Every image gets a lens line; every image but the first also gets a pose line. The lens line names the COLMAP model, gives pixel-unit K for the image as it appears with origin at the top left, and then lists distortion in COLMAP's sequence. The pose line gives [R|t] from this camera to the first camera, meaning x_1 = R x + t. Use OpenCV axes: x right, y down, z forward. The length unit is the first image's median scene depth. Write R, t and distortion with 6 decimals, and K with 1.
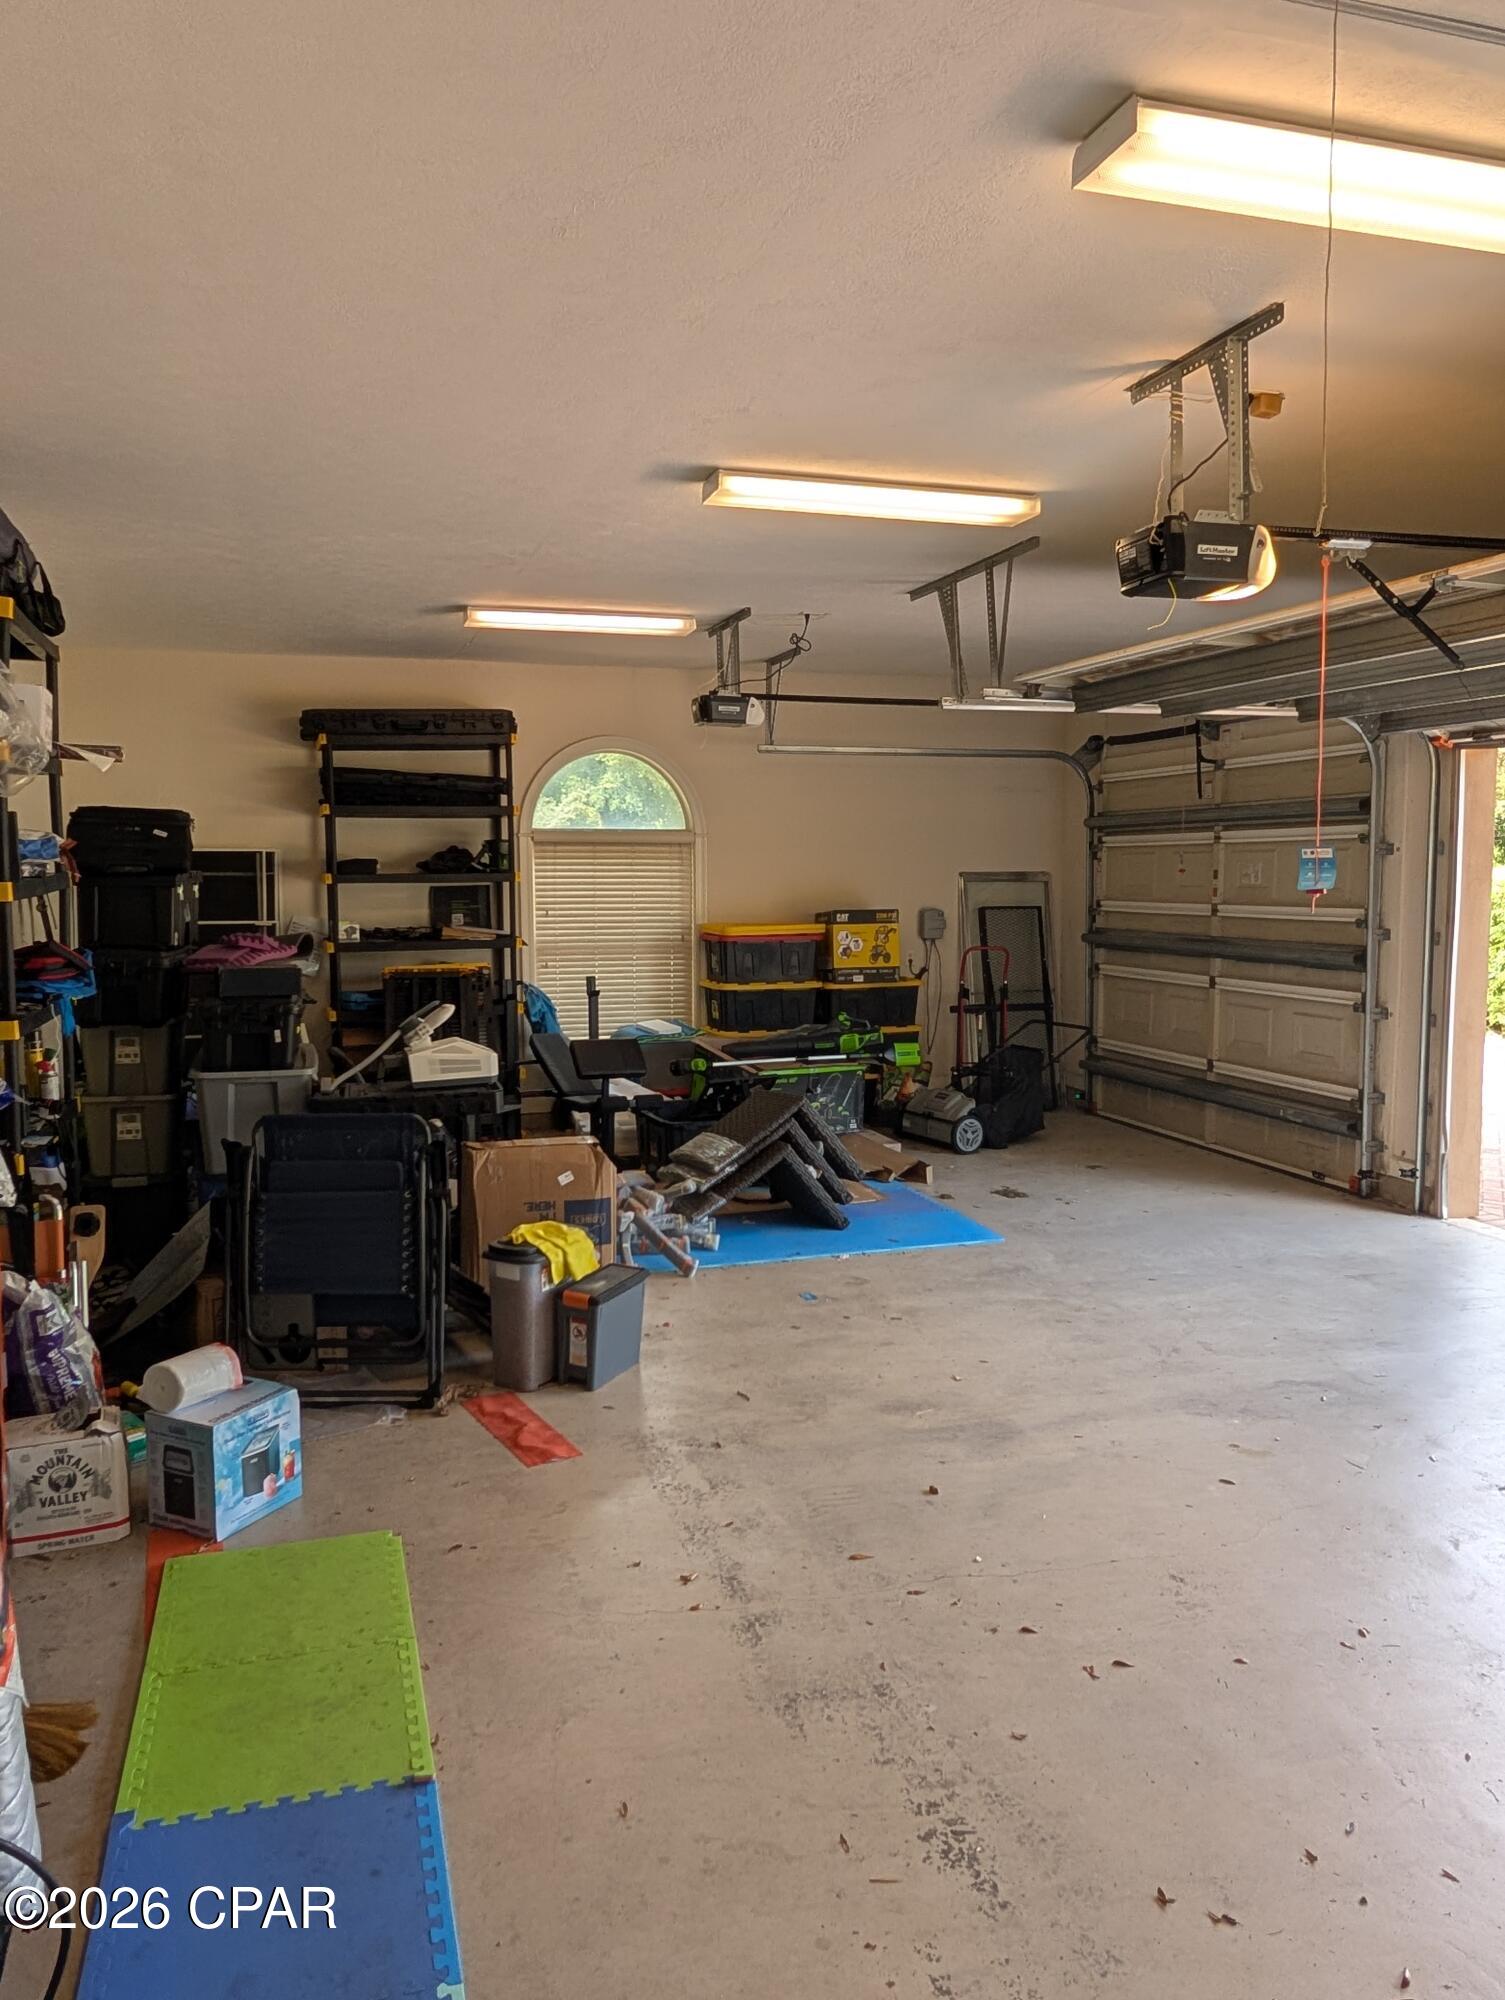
lens RADIAL K [[1446.7, 0, 745.9], [0, 1446.7, 1005.9], [0, 0, 1]] dist [-0.013258, 0.024659]
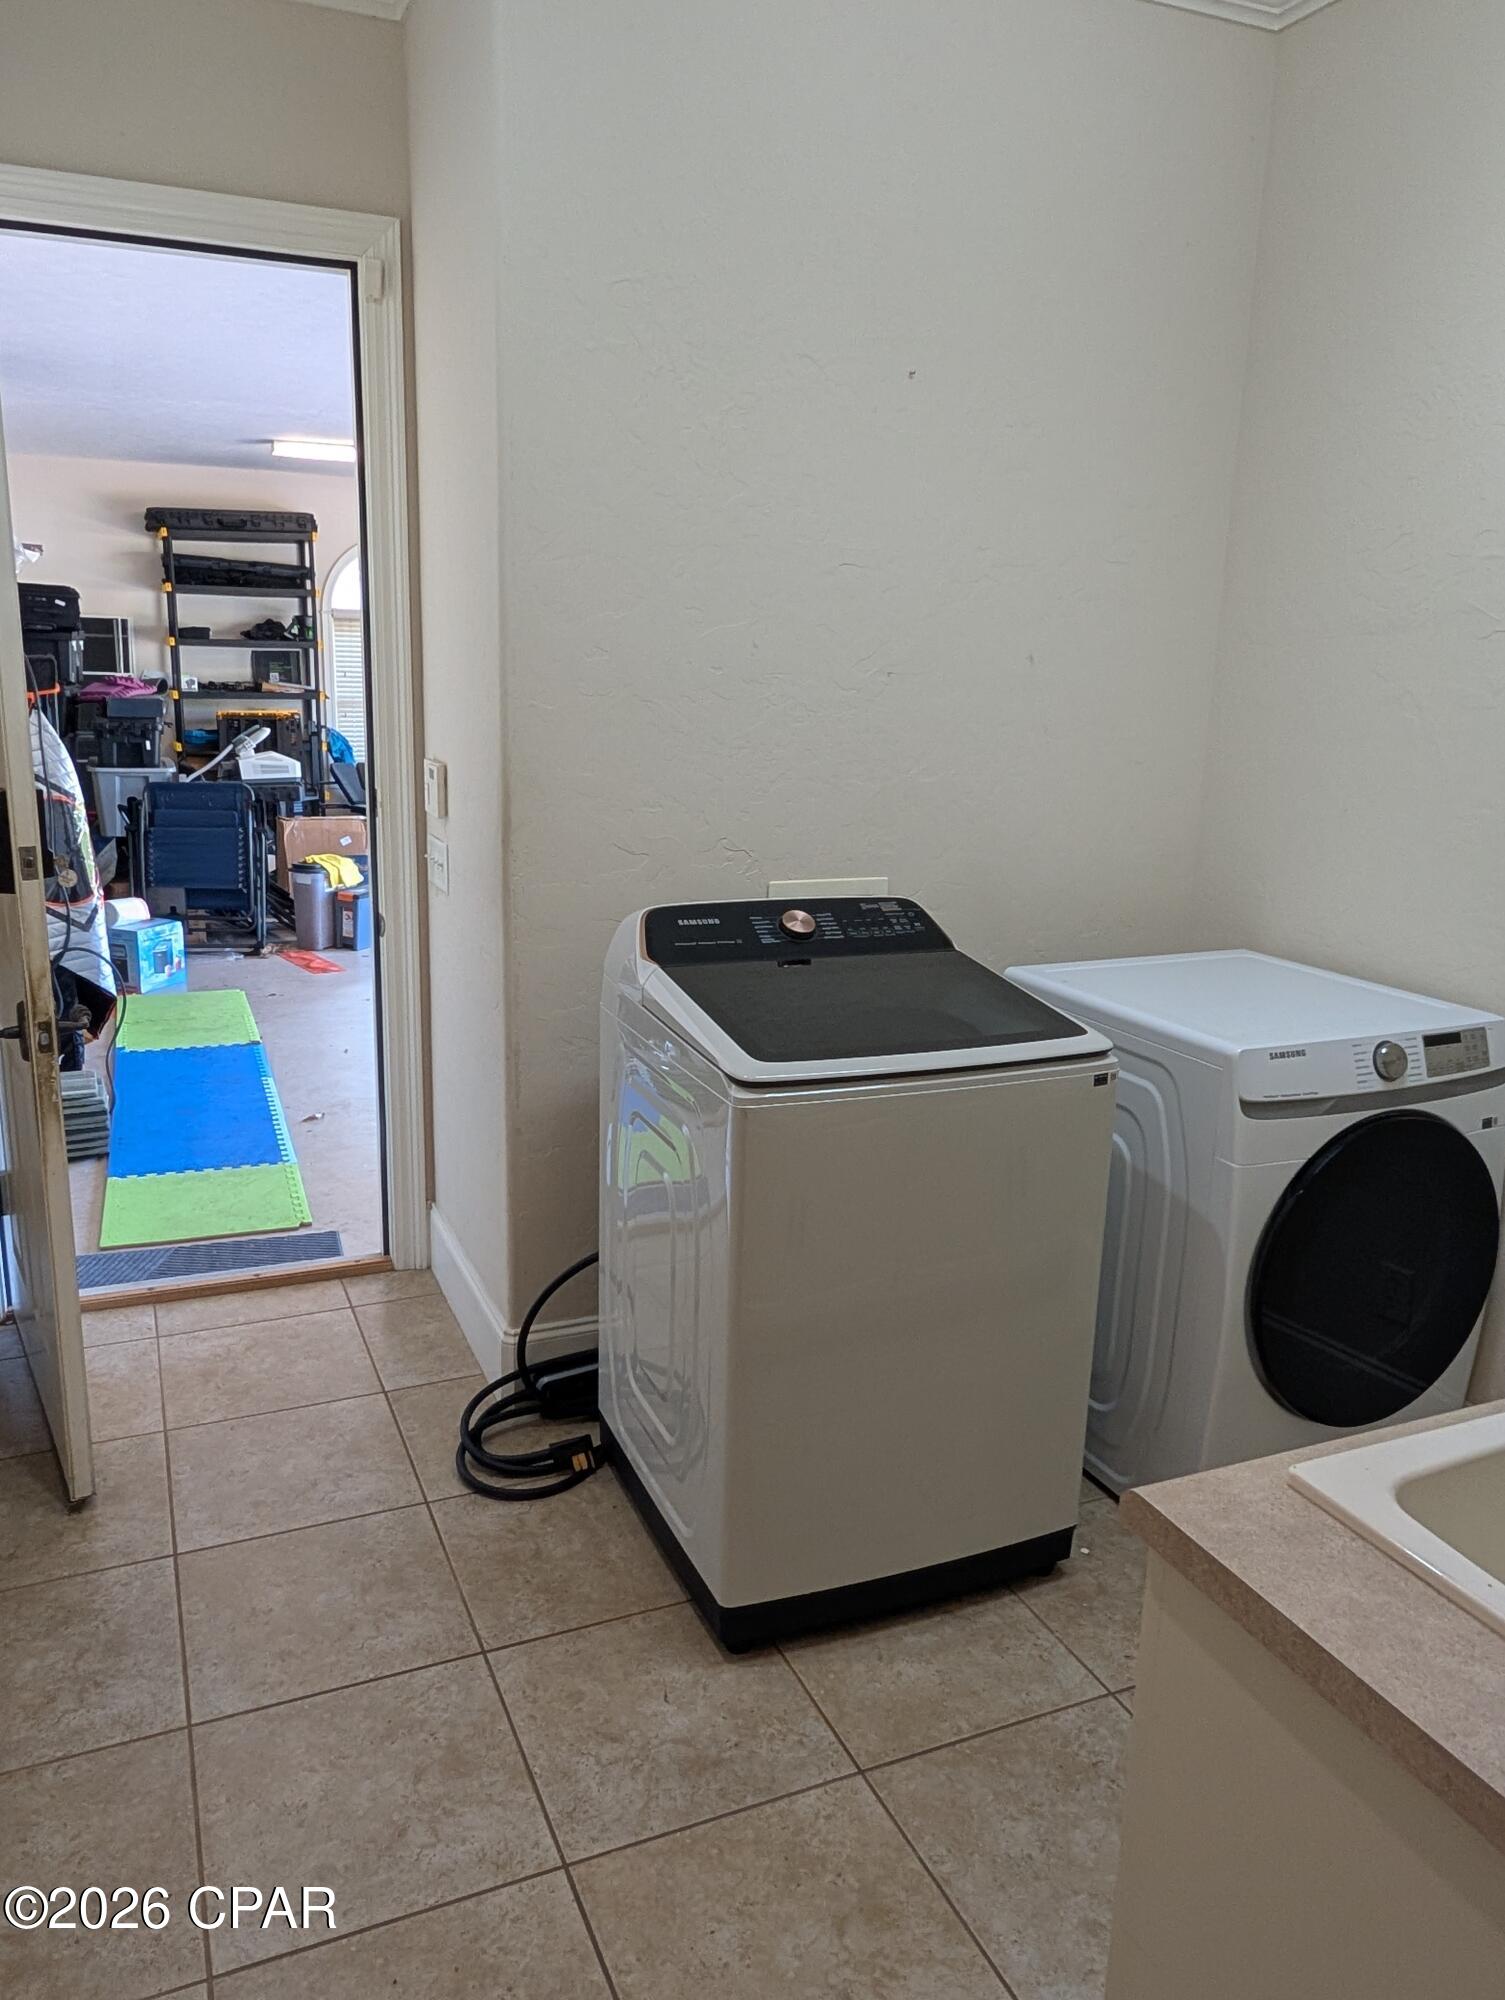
lens RADIAL K [[1446.7, 0, 753.7], [0, 1446.7, 1001.4], [0, 0, 1]] dist [-0.013258, 0.024659]
pose [[0.993571, 0.004666, 0.113115, 0.090793], [-0.020301, 0.990298, 0.137467, 0.045344], [-0.111376, -0.138879, 0.984026, -0.400690]]
